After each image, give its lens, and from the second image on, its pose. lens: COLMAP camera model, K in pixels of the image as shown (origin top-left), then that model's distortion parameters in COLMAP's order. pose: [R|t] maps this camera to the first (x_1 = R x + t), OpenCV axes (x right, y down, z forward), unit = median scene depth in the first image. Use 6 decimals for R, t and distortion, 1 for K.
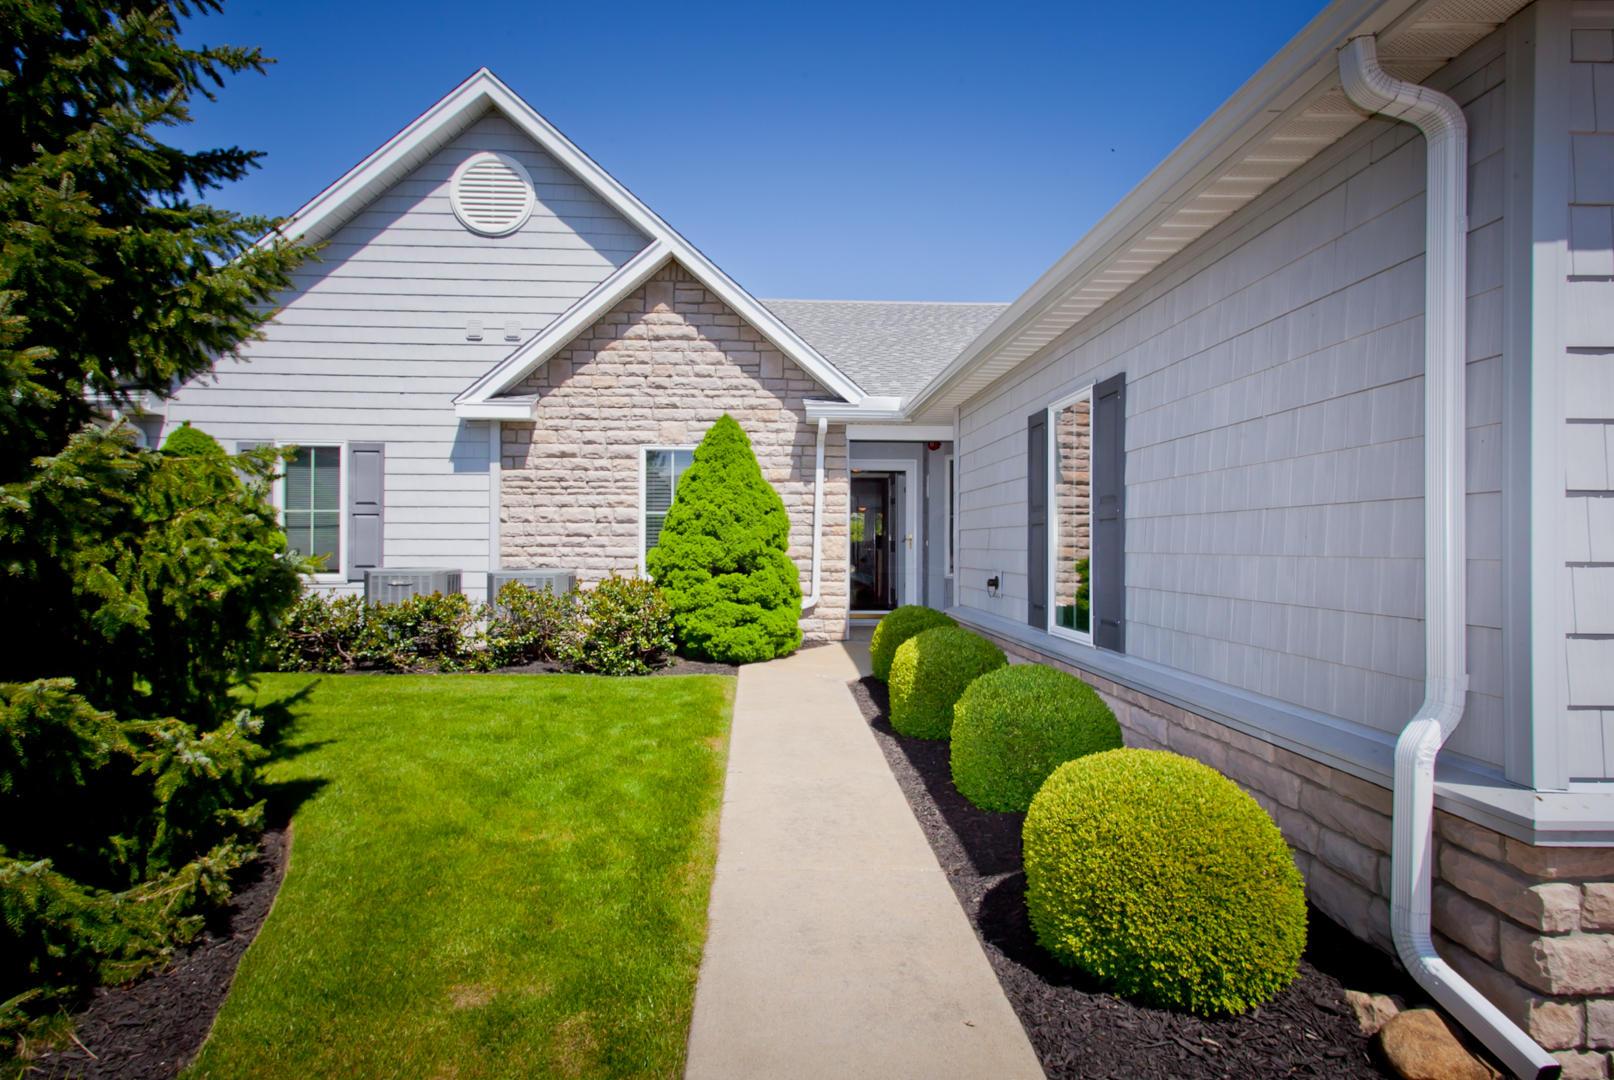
lens RADIAL K [[958.2, 0, 812.8], [0, 958.2, 541.8], [0, 0, 1]] dist [0.026681, 0.001538]
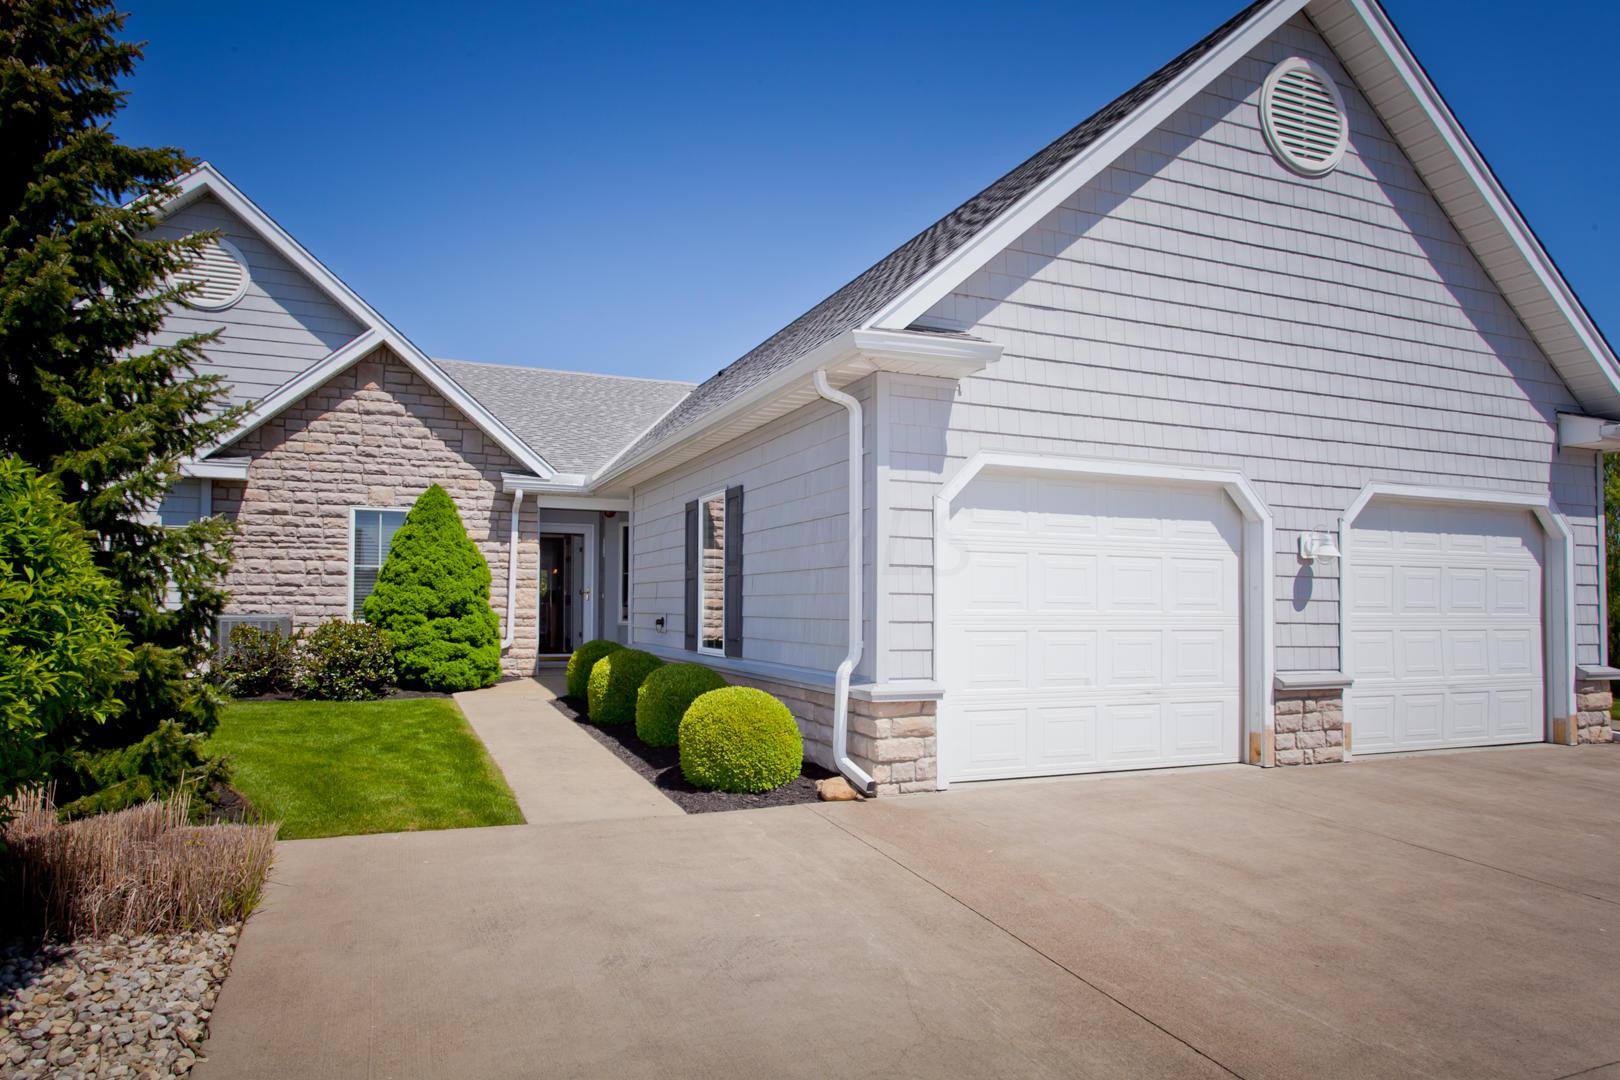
lens RADIAL K [[941.1, 0, 766.2], [0, 941.1, 588.1], [0, 0, 1]] dist [-0.003234, 0.003818]
pose [[0.954109, 0.010791, 0.299266, -0.048214], [-0.007255, 0.999890, -0.012924, 0.007606], [-0.299372, 0.010160, 0.954082, -0.226407]]
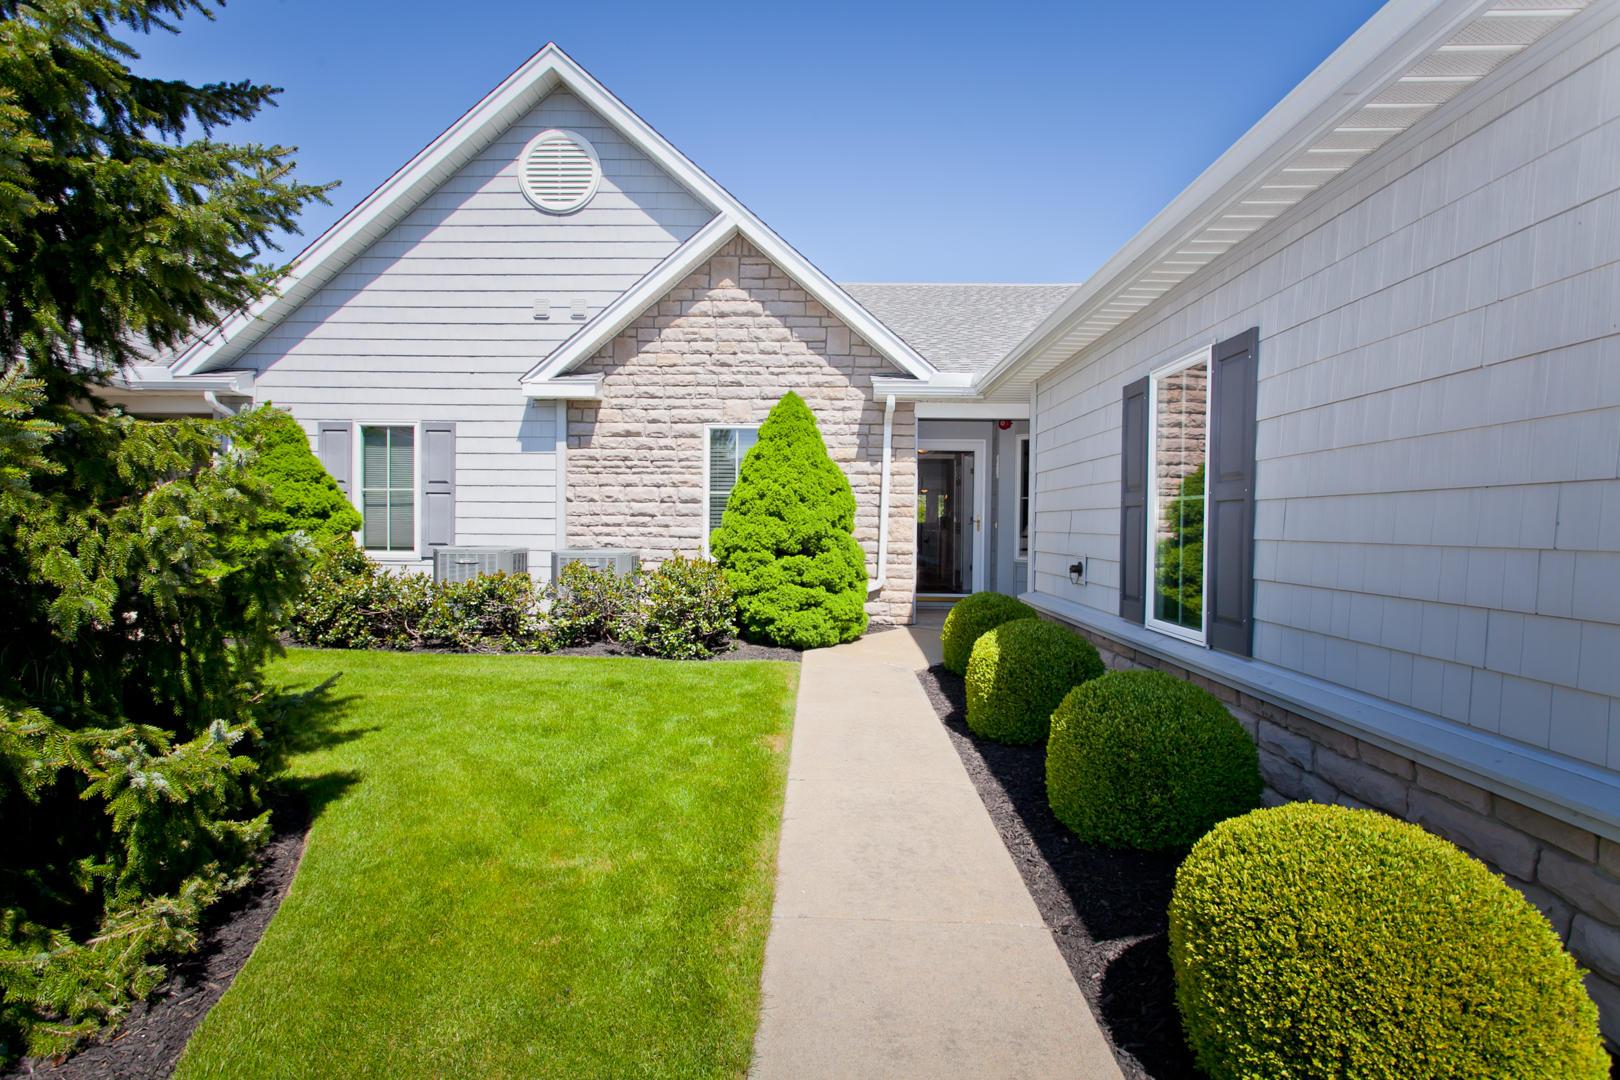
lens RADIAL K [[923.4, 0, 805.3], [0, 923.4, 551.7], [0, 0, 1]] dist [0.002544, 0.000936]
pose [[0.997127, 0.009193, -0.075189, -0.004476], [-0.006795, 0.999462, 0.032096, -0.000703], [0.075443, -0.031493, 0.996653, 0.064091]]
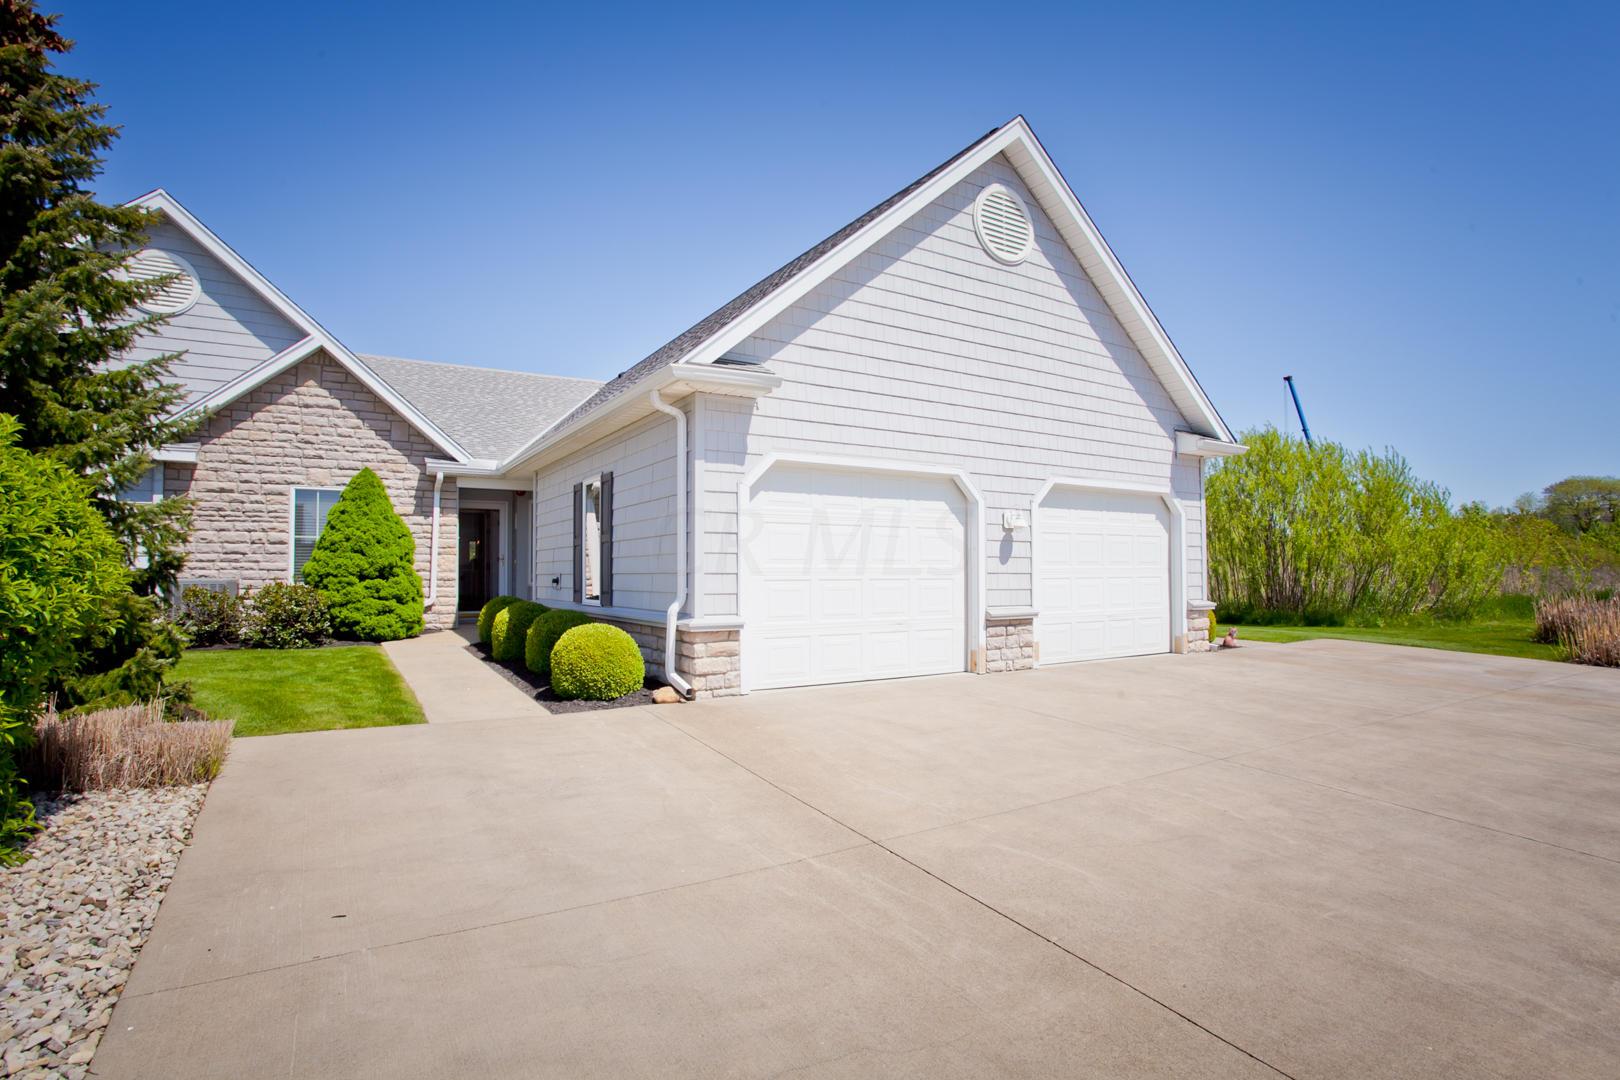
lens RADIAL K [[804.5, 0, 808.2], [0, 804.5, 553.7], [0, 0, 1]] dist [-0.069299, 0.028361]
pose [[0.891758, 0.007511, 0.452451, -0.036249], [0.000323, 0.999851, -0.017234, 0.013712], [-0.452513, 0.015515, 0.891623, -0.317869]]
